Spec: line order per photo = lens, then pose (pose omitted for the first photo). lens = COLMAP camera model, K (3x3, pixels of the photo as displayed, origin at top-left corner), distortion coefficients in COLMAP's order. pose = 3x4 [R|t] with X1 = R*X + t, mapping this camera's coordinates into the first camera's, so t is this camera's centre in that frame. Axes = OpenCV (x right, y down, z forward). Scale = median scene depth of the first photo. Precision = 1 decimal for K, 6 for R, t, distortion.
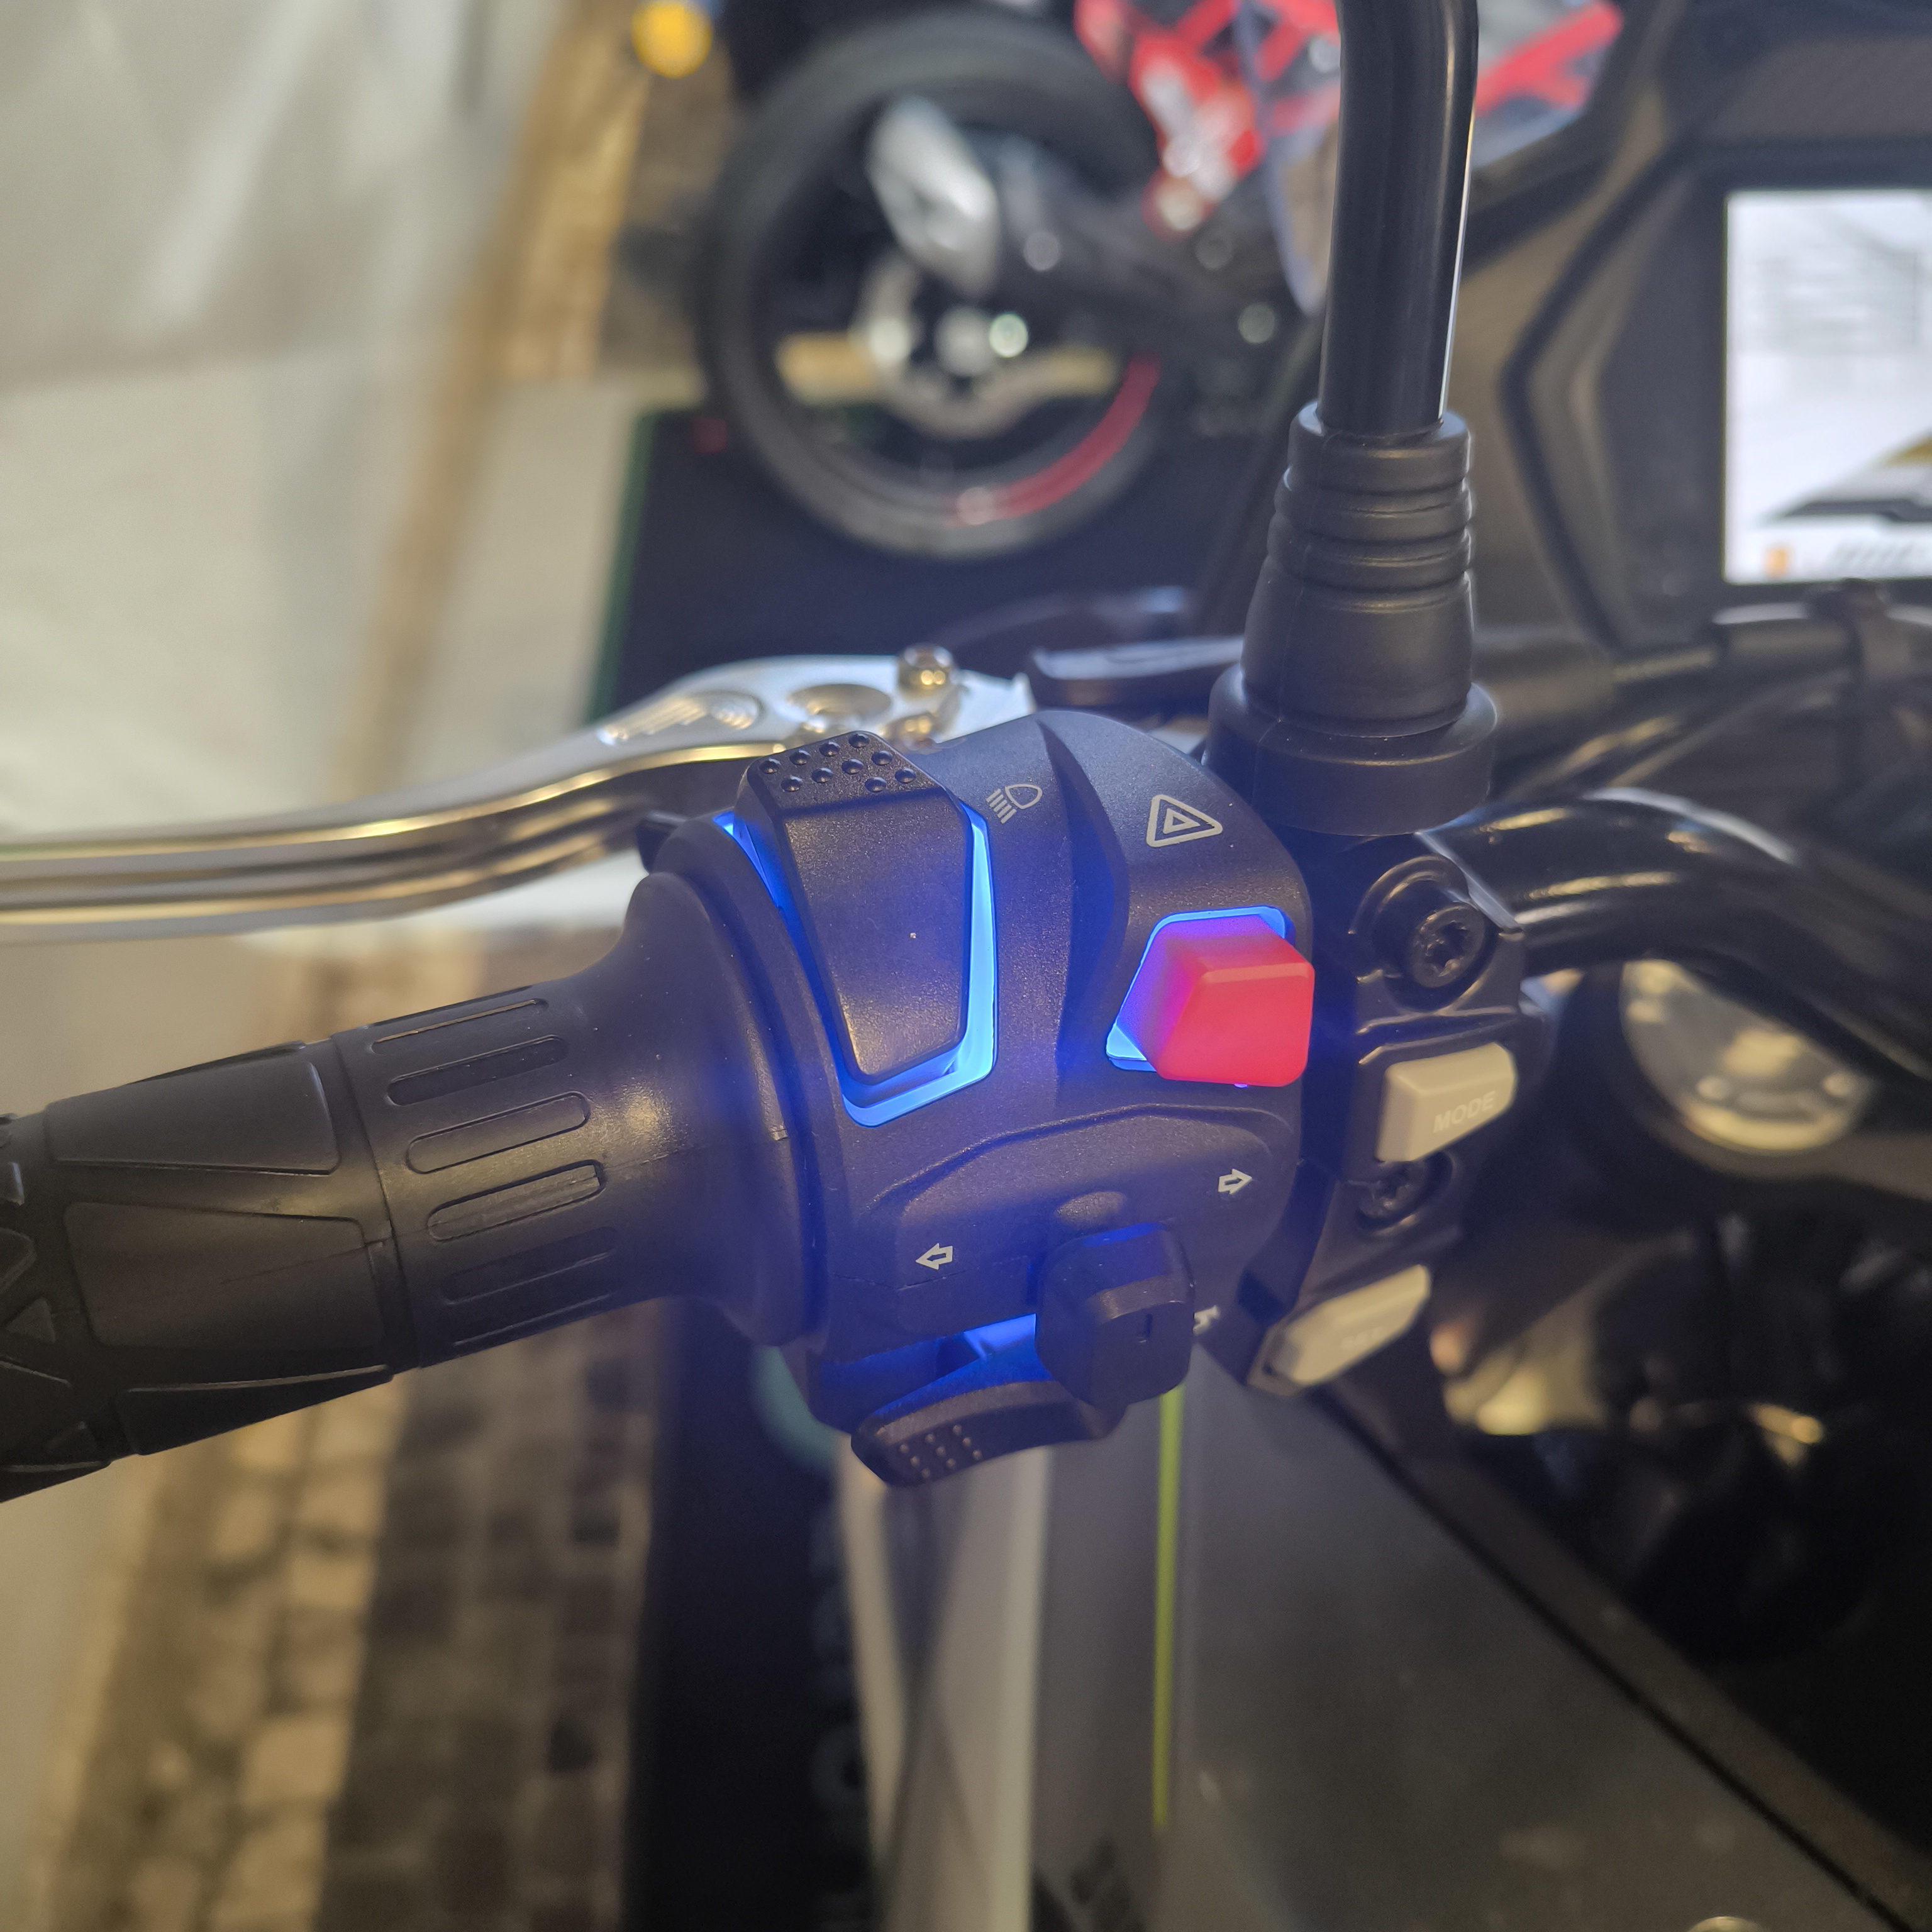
lens RADIAL K [[1915.1, 0, 969.7], [0, 1915.1, 975.2], [0, 0, 1]] dist [-0.025402, 0.000000]
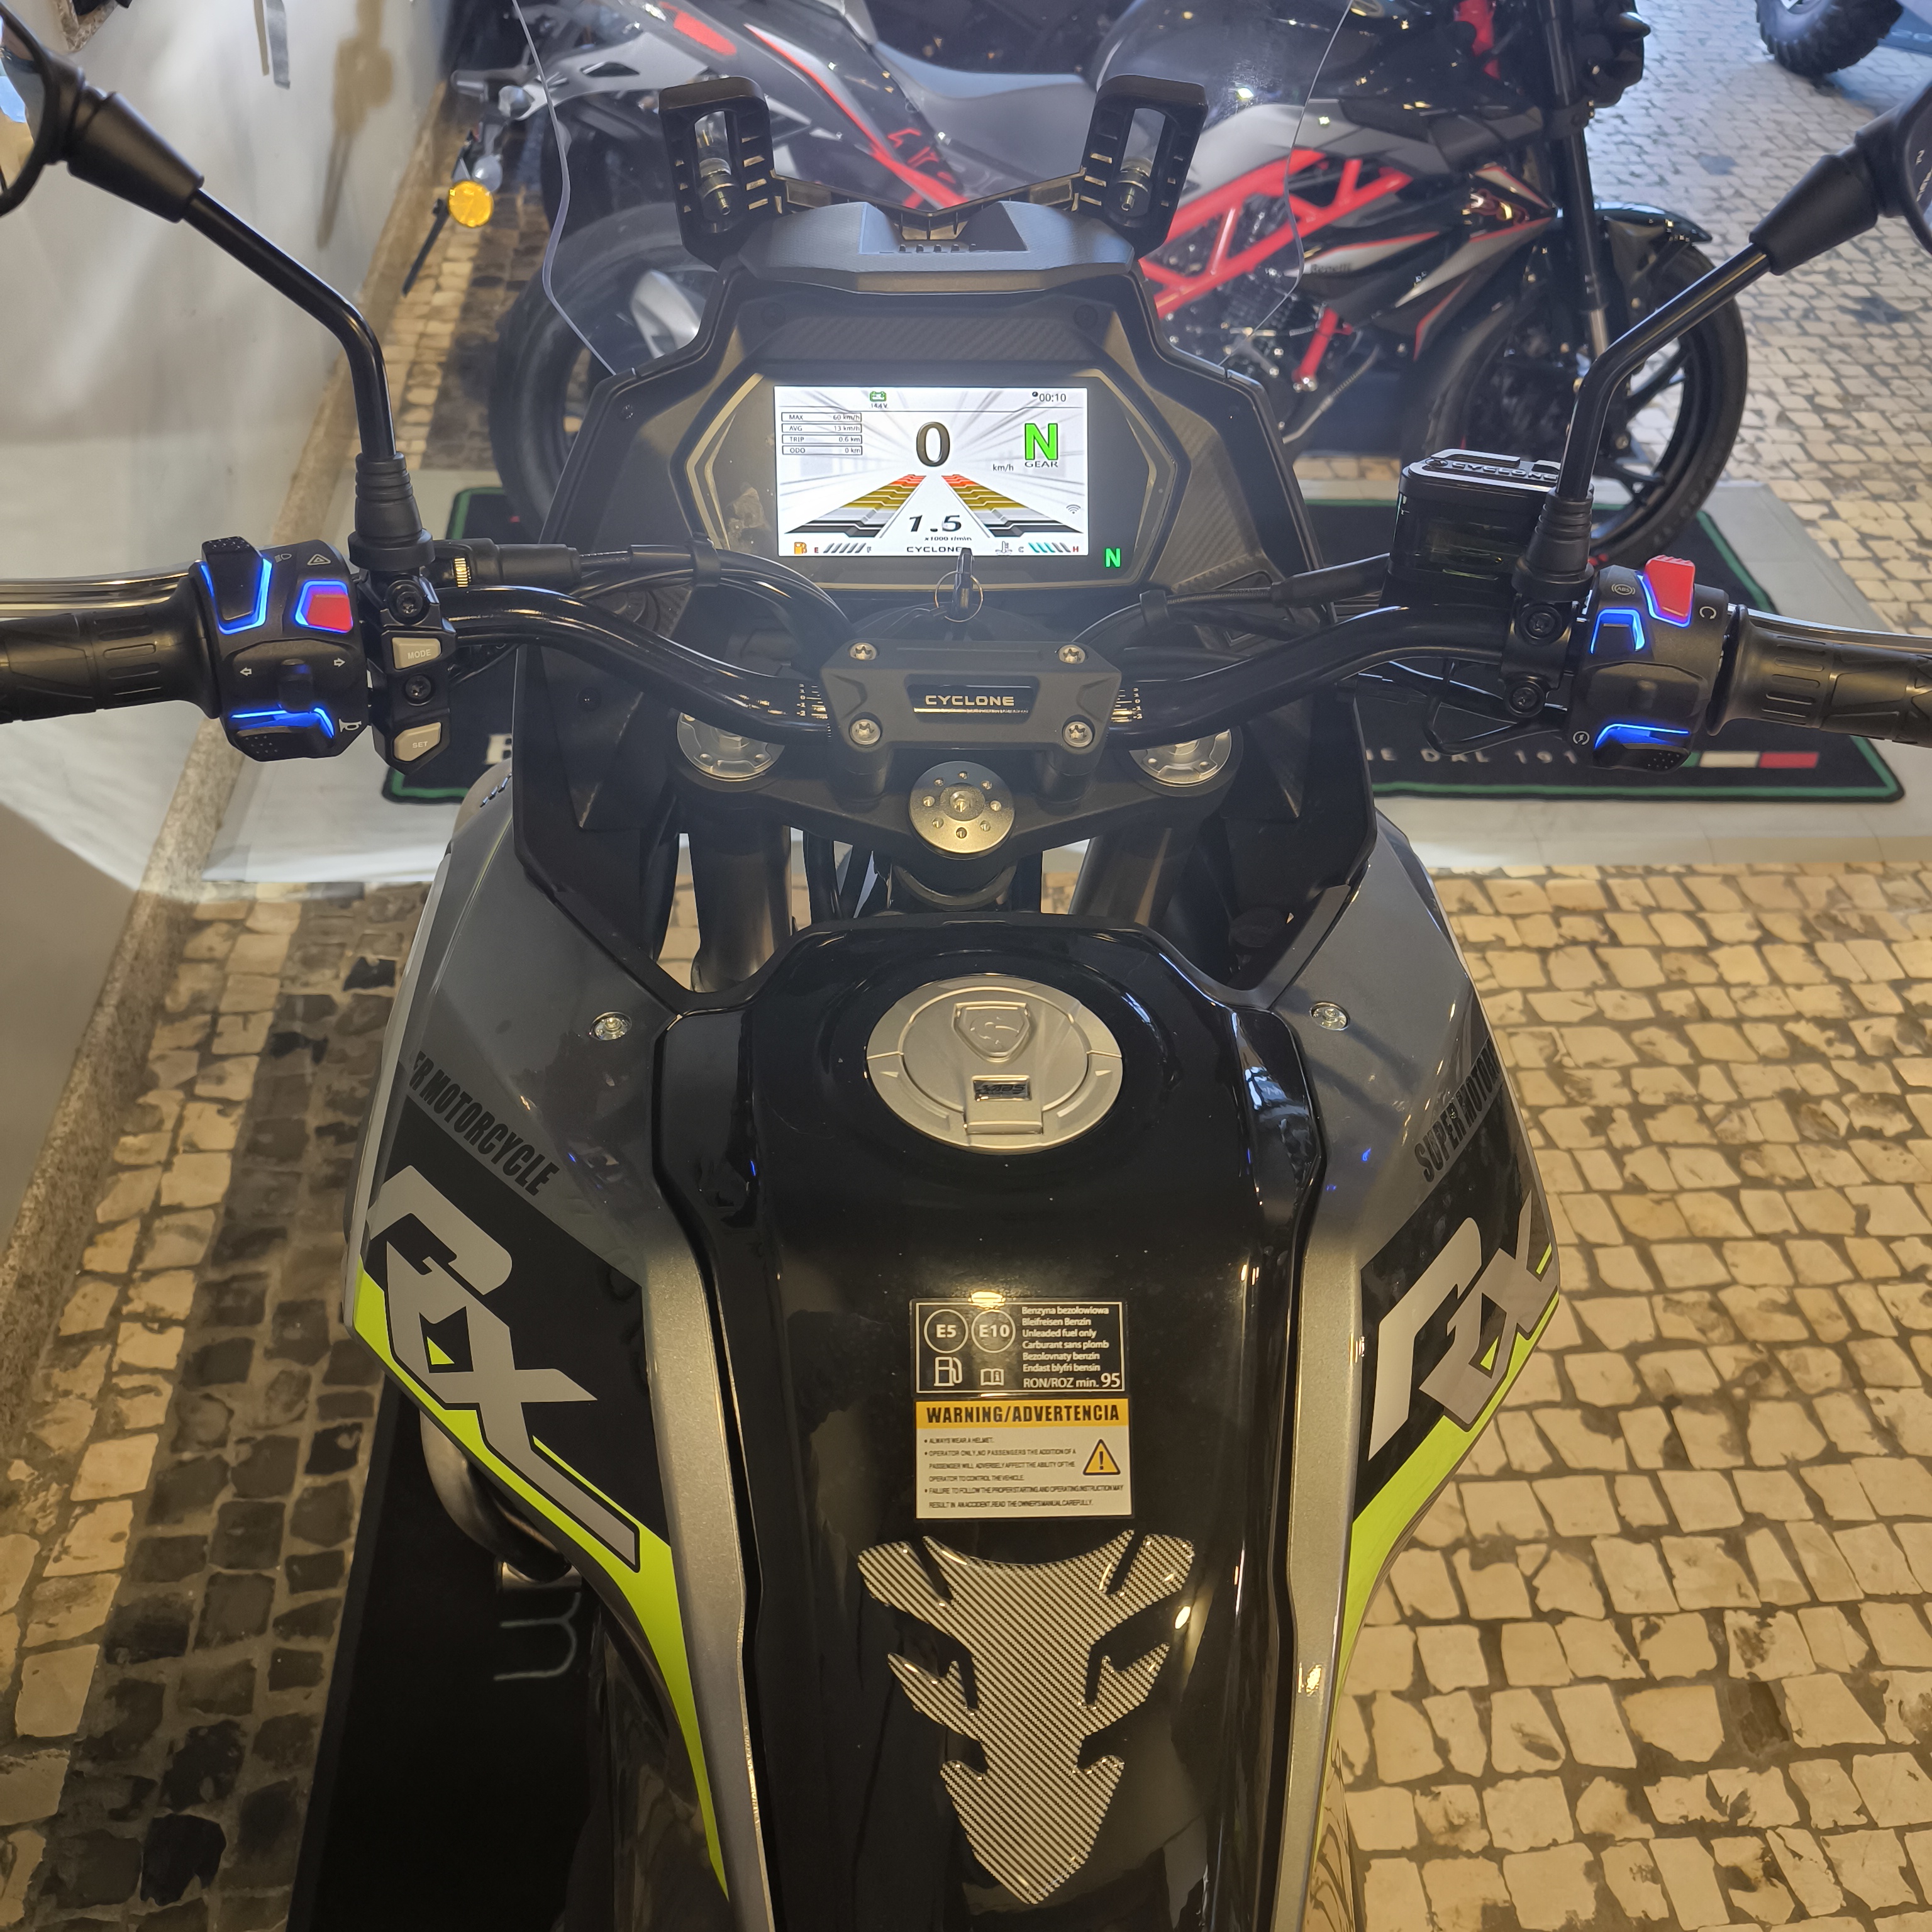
lens RADIAL K [[1796.7, 0, 975.6], [0, 1796.7, 976.1], [0, 0, 1]] dist [0.011203, 0.000000]
pose [[0.996964, 0.019779, 0.075308, 0.145334], [-0.016807, 0.999063, -0.039888, 0.108502], [-0.076027, 0.038501, 0.996362, -0.327051]]
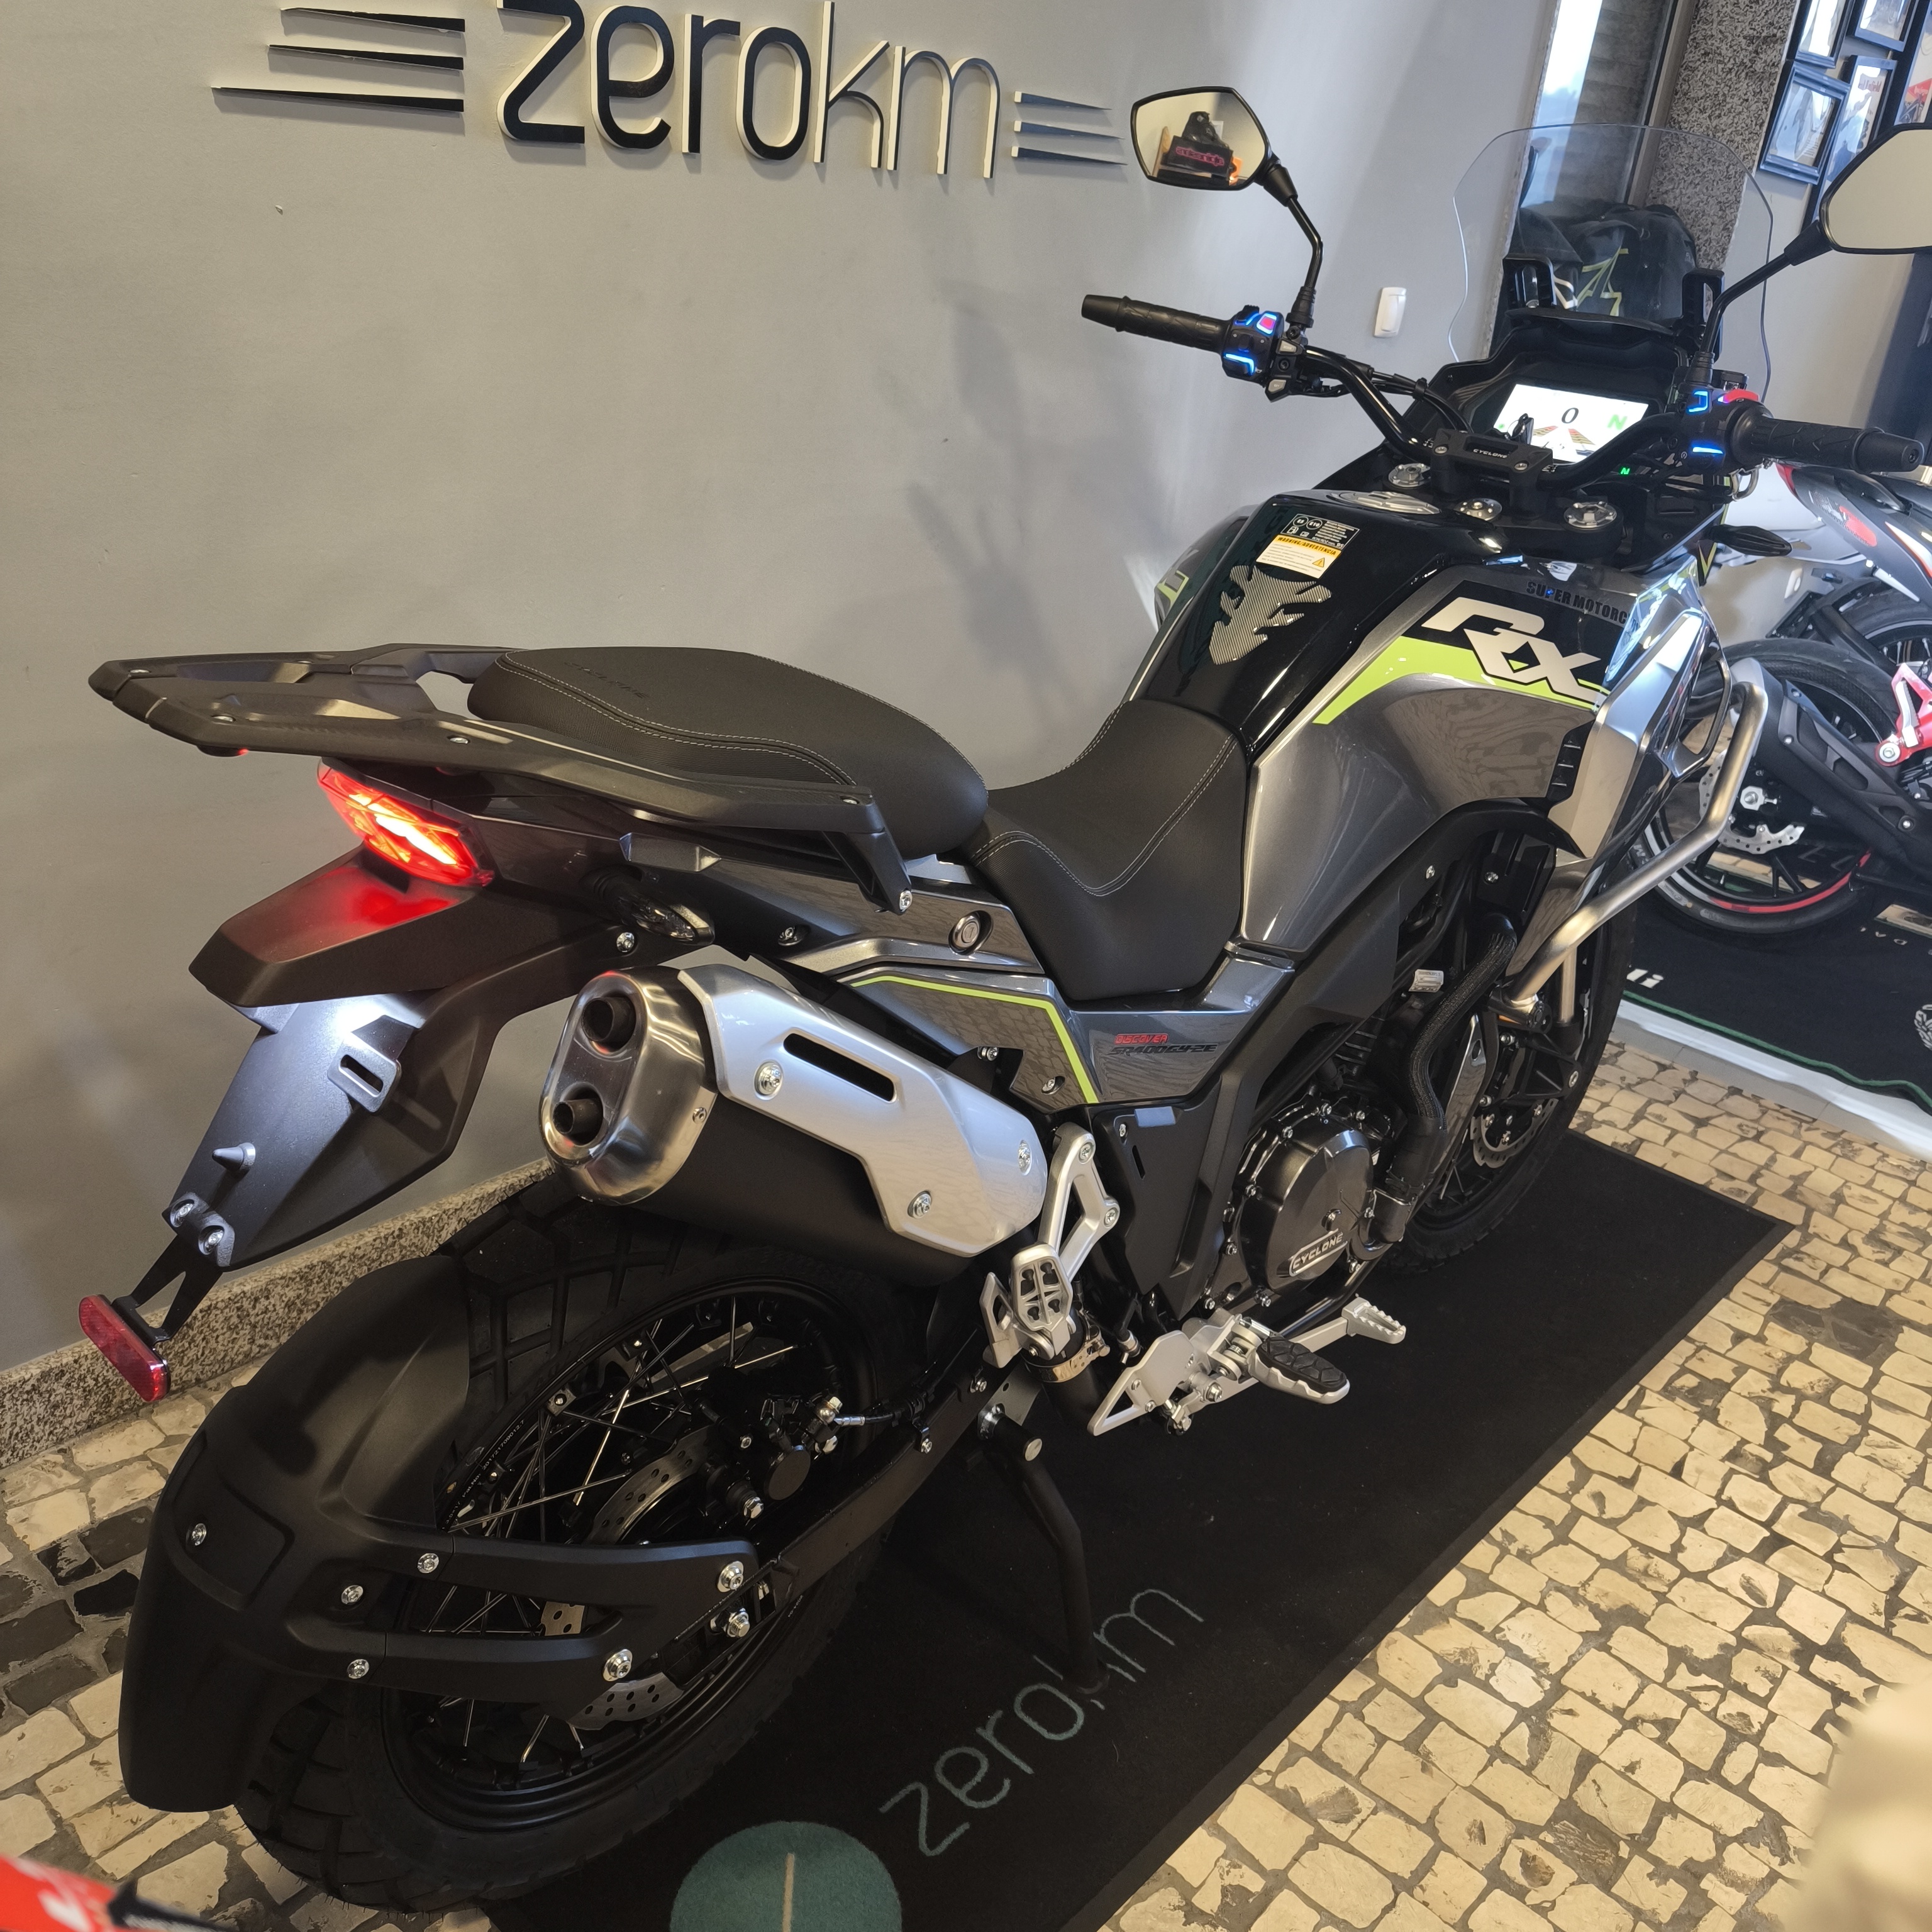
lens RADIAL K [[1796.7, 0, 966.3], [0, 1796.7, 967.4], [0, 0, 1]] dist [0.011203, 0.000000]
pose [[0.699465, 0.364147, -0.614935, 0.882873], [-0.571171, 0.802013, -0.174756, 0.775513], [0.429549, 0.473469, 0.768970, -0.802809]]
